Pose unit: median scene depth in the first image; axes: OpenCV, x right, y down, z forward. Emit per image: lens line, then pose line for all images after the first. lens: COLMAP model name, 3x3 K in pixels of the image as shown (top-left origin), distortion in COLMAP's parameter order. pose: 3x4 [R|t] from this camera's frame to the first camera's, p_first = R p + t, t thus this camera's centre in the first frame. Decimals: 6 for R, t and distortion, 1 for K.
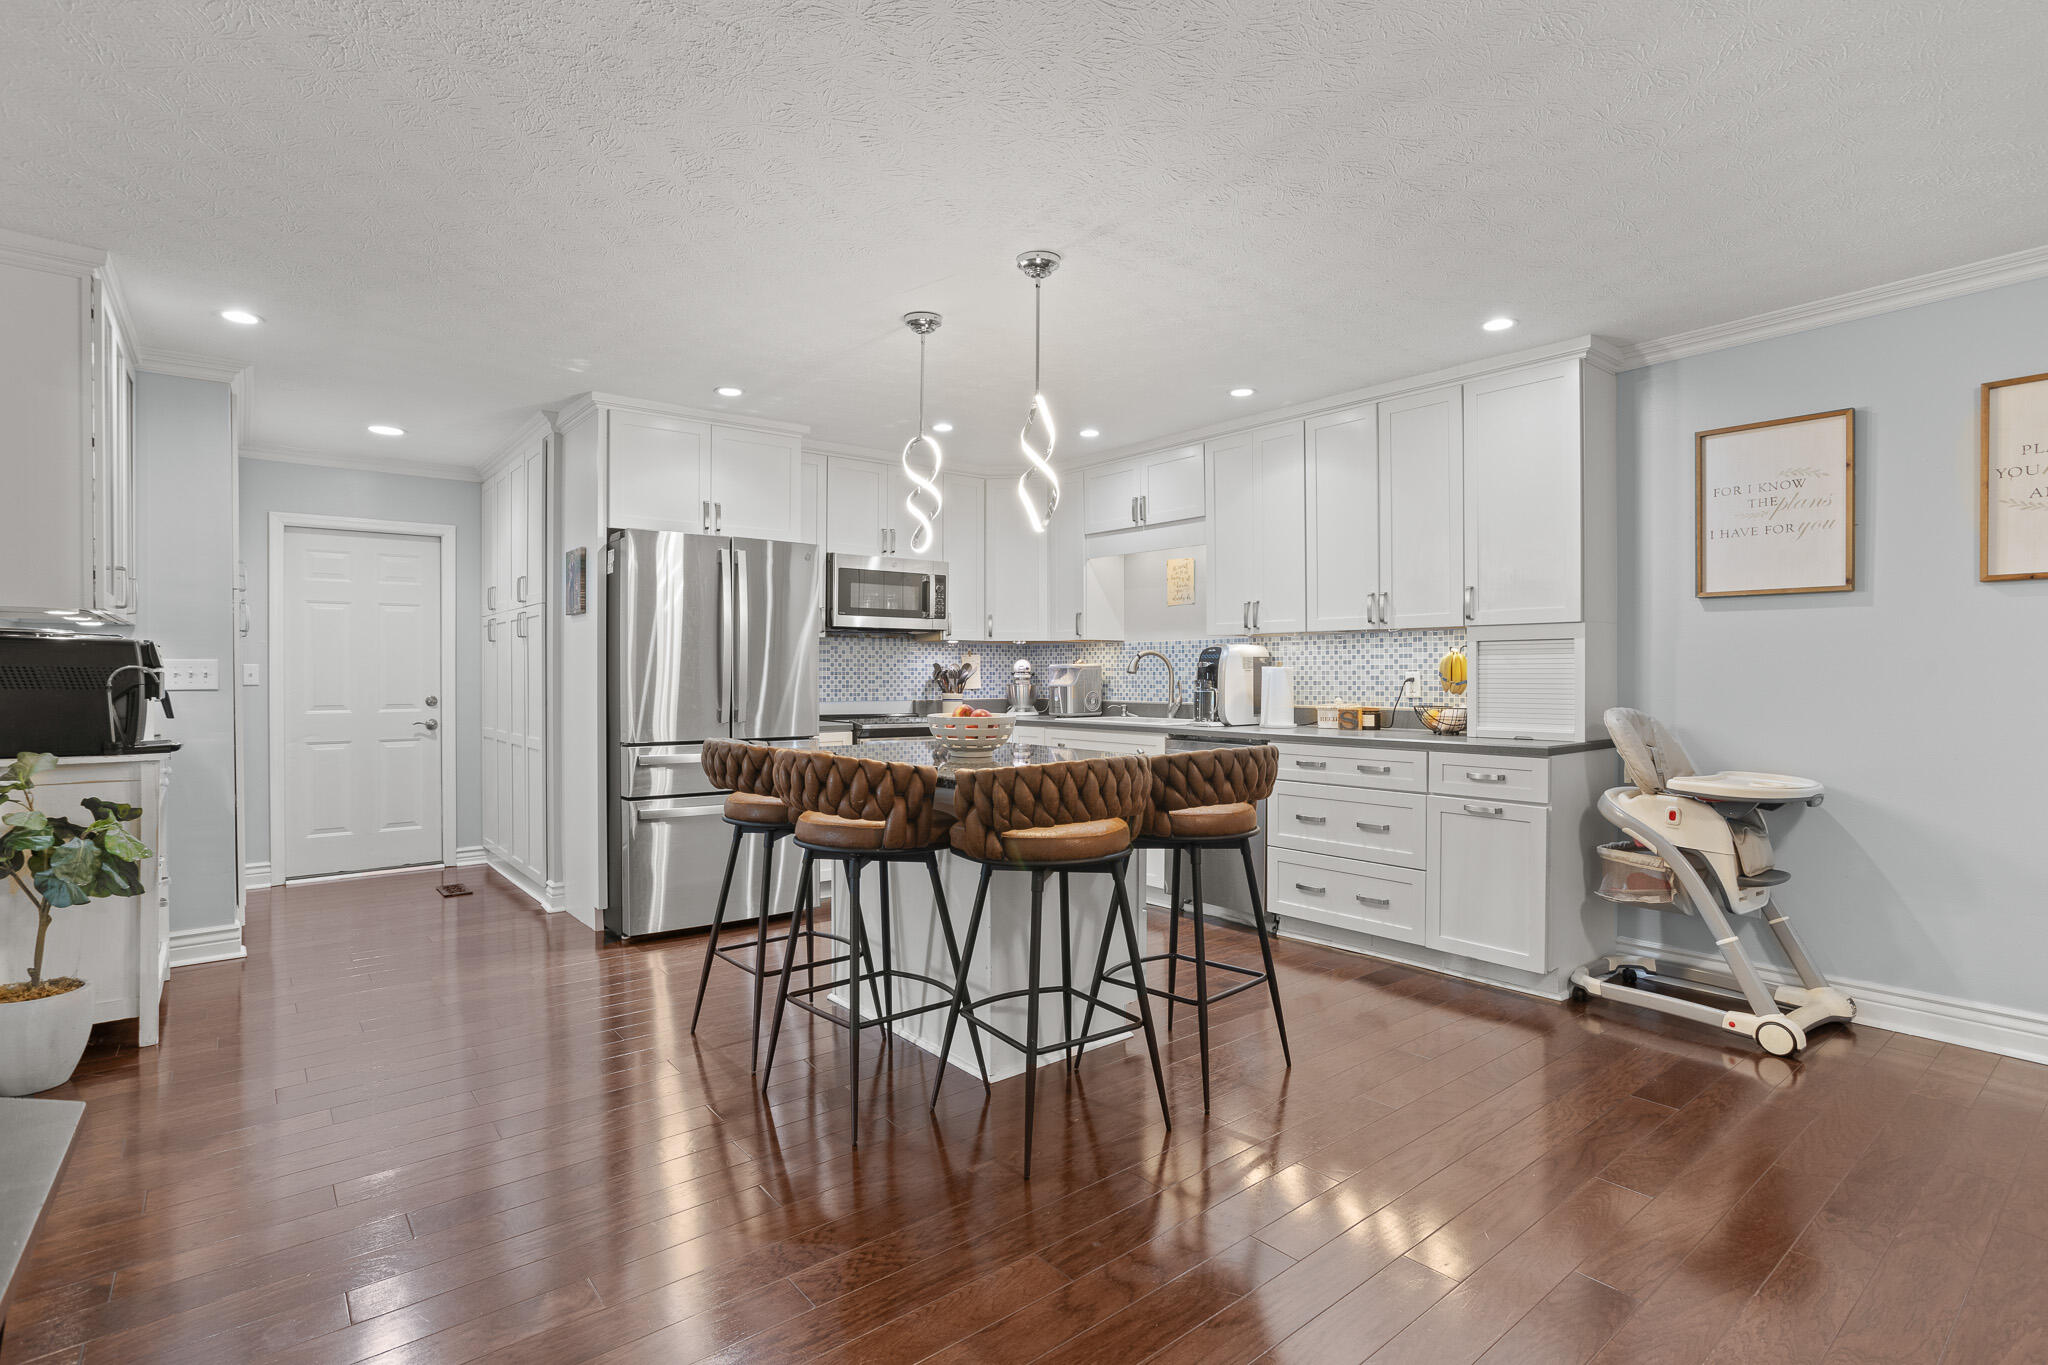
lens RADIAL K [[1007.6, 0, 1035.7], [0, 1007.6, 679.7], [0, 0, 1]] dist [-0.001109, 0.000295]
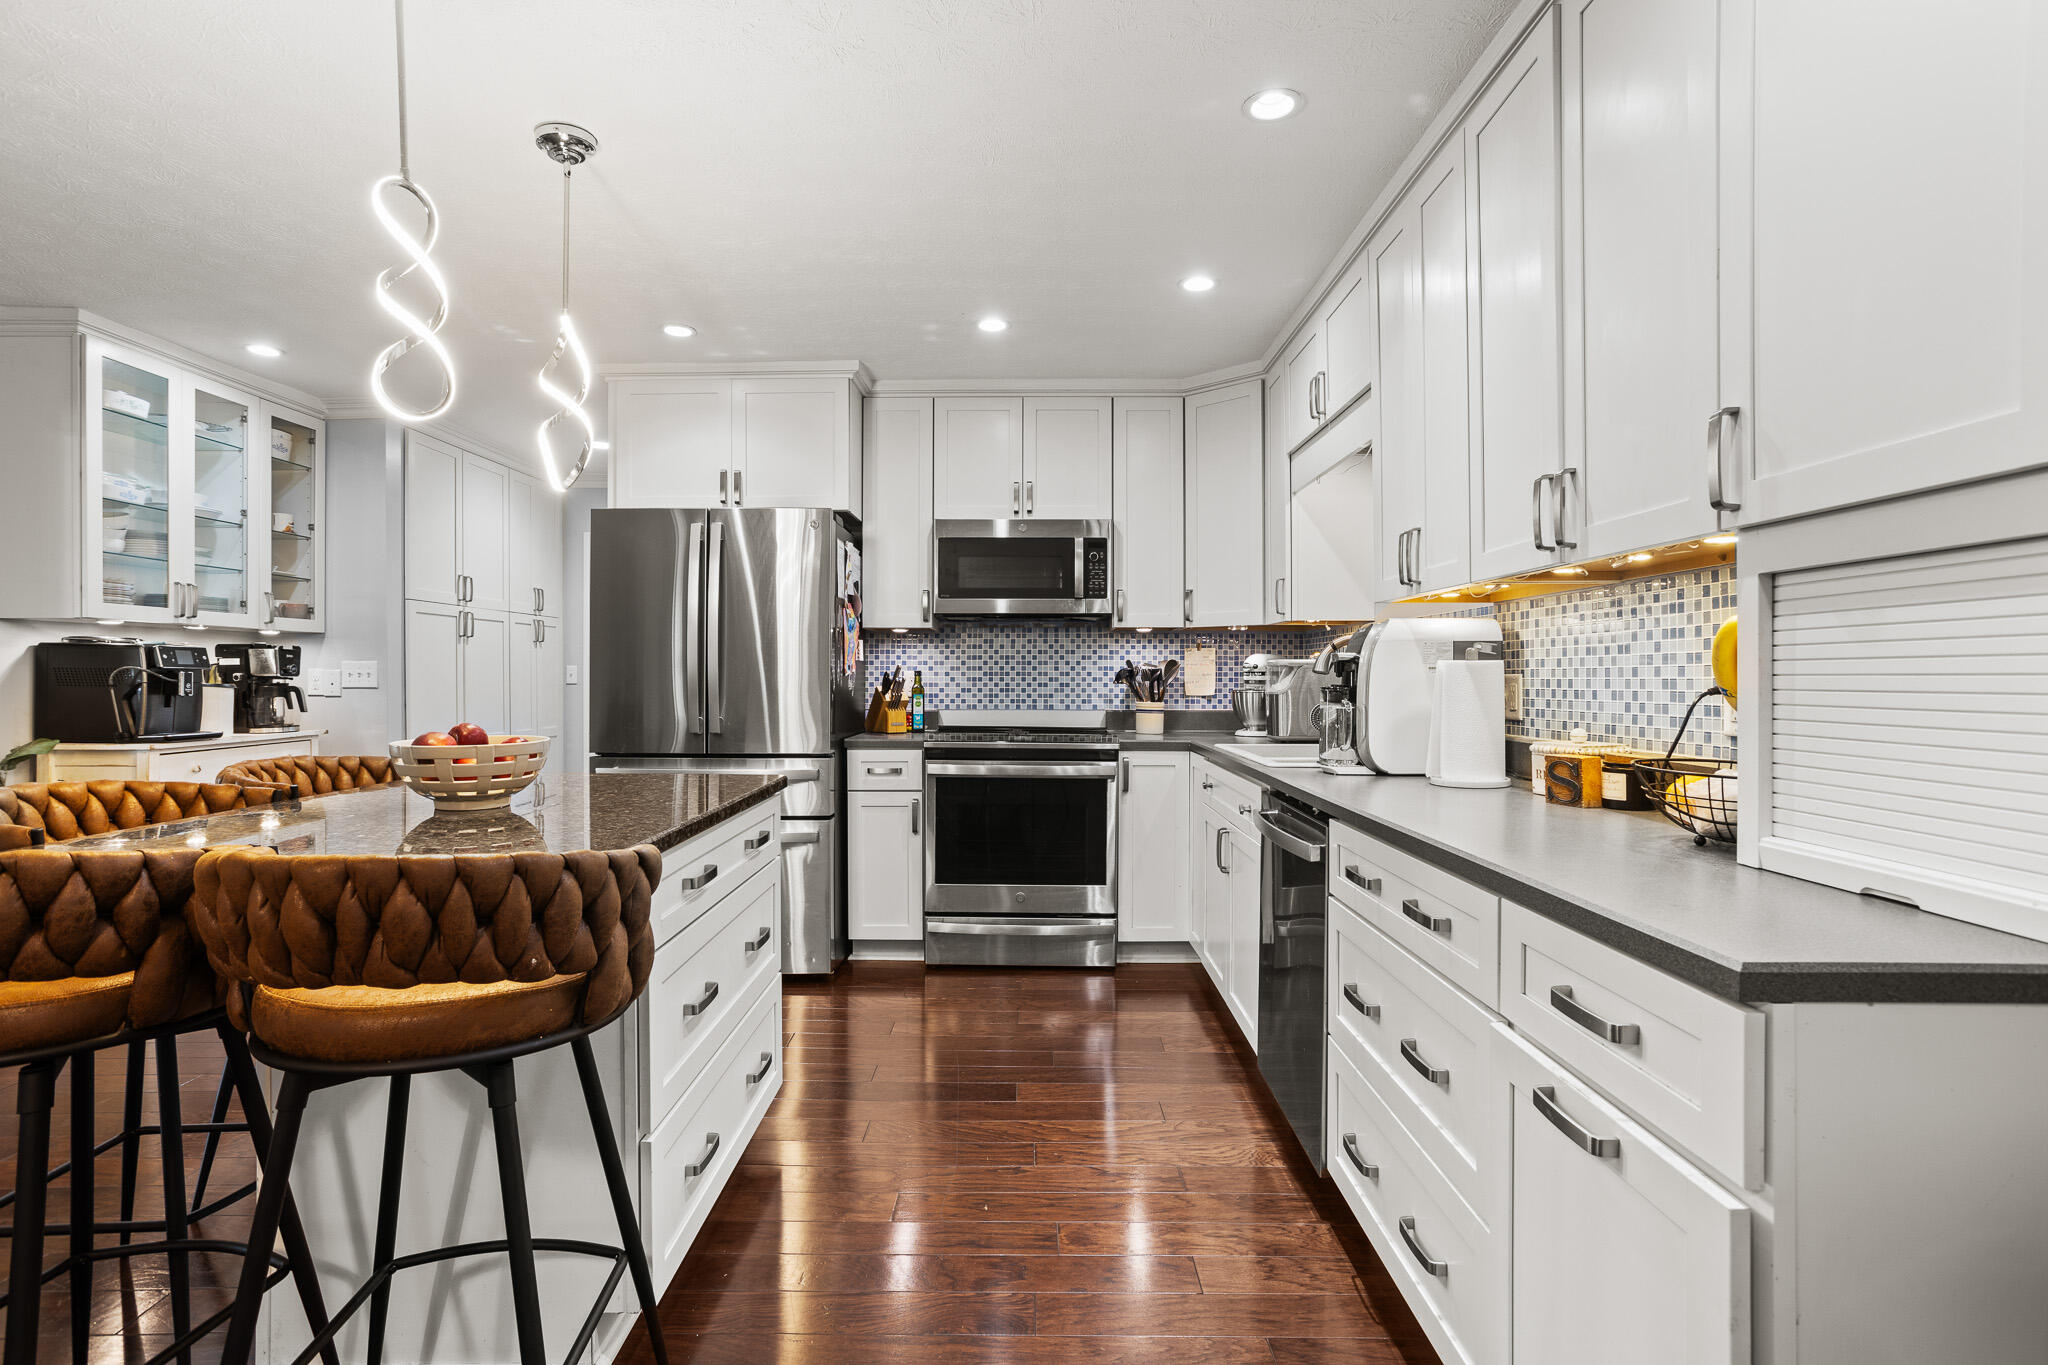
lens RADIAL K [[981.7, 0, 1021.9], [0, 981.7, 675.7], [0, 0, 1]] dist [-0.065334, 0.043414]
pose [[0.781719, 0.001191, -0.623630, 0.312298], [-0.004148, 0.999986, -0.003289, -0.002410], [0.623617, 0.005158, 0.781713, 0.430848]]
